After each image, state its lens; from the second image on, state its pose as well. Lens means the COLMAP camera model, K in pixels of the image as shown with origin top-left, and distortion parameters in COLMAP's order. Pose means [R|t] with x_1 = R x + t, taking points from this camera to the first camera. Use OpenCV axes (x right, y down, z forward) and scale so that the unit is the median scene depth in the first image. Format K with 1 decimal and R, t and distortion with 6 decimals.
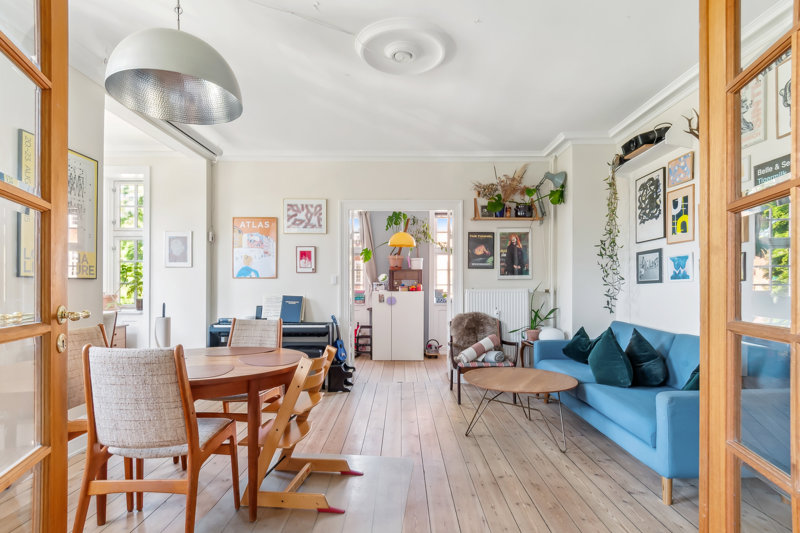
lens RADIAL K [[414.1, 0, 404.8], [0, 414.1, 283.0], [0, 0, 1]] dist [-0.000560, 0.000519]
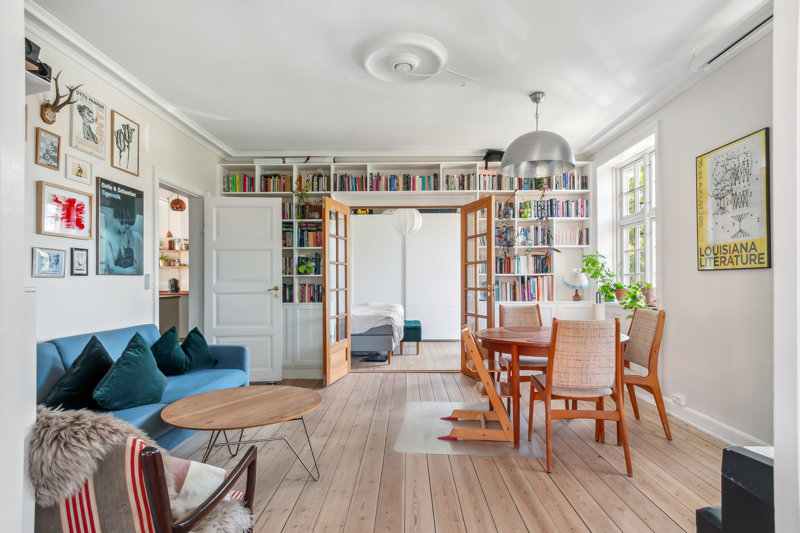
lens RADIAL K [[414.1, 0, 404.8], [0, 414.1, 283.0], [0, 0, 1]] dist [-0.000560, 0.000519]
pose [[-0.999984, 0.005400, 0.001960, -0.005724], [0.005393, 0.999980, -0.003240, 0.013698], [-0.001977, -0.003230, -0.999993, 1.312141]]
